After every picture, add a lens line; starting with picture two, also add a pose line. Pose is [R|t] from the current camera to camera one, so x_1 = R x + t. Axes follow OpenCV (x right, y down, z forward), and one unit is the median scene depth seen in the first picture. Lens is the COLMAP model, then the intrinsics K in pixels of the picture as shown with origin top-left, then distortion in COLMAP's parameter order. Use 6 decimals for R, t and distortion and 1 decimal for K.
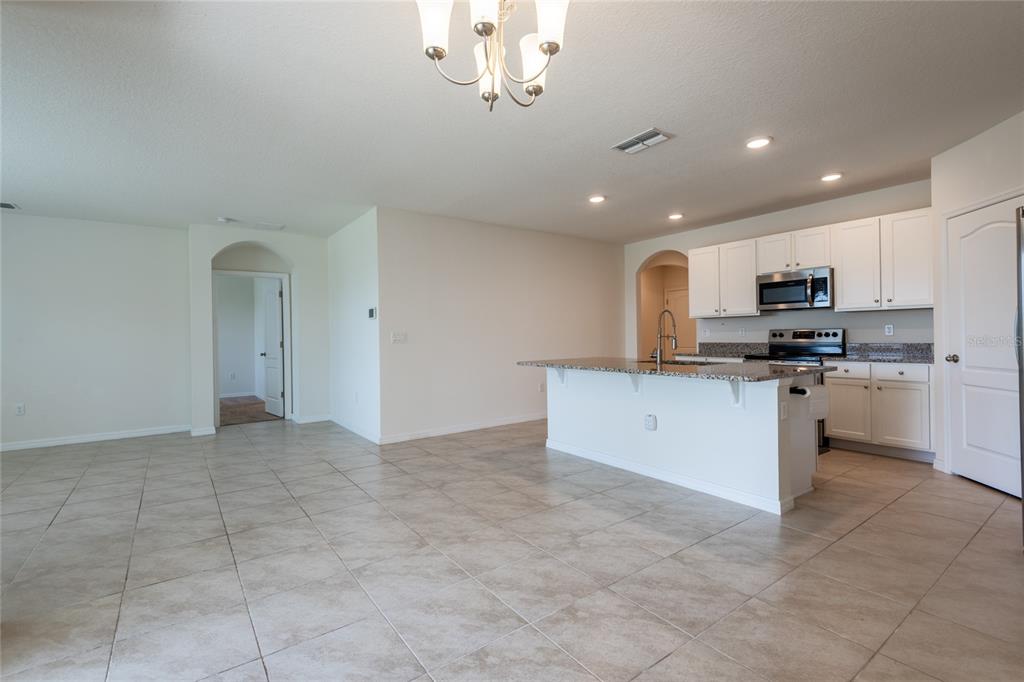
lens RADIAL K [[461.3, 0, 516.5], [0, 461.3, 336.8], [0, 0, 1]] dist [0.018789, -0.000046]
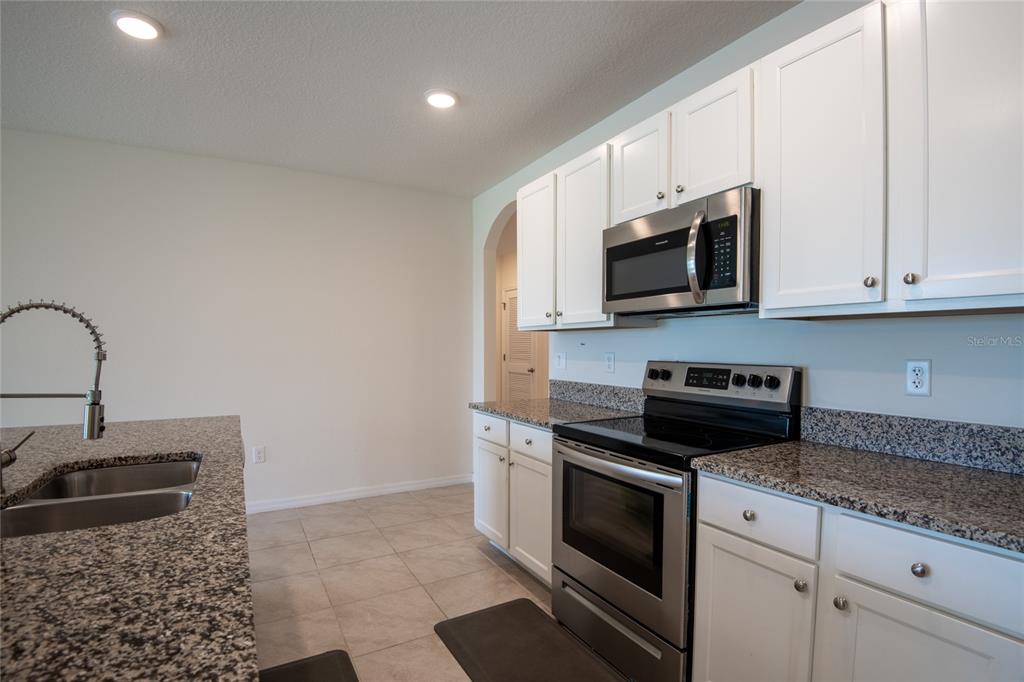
lens RADIAL K [[486.2, 0, 510.1], [0, 486.2, 362.1], [0, 0, 1]] dist [-0.017653, -0.000299]
pose [[0.992175, 0.022540, -0.122801, 0.582192], [-0.018490, 0.999250, 0.034017, -0.032618], [0.123475, -0.031480, 0.991848, 0.665379]]
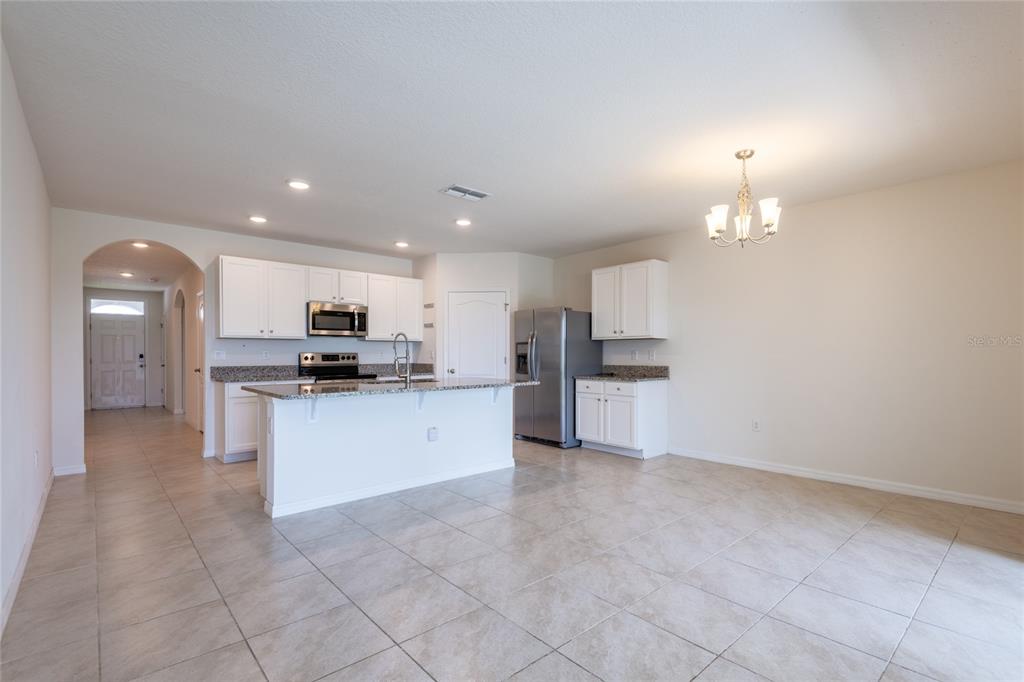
lens RADIAL K [[474.3, 0, 516.6], [0, 474.3, 353.7], [0, 0, 1]] dist [0.016989, -0.000331]
pose [[-0.090022, 0.017526, 0.995786, -0.716403], [0.005931, 0.999837, -0.017061, 0.009769], [-0.995922, 0.004370, -0.090111, 0.742398]]
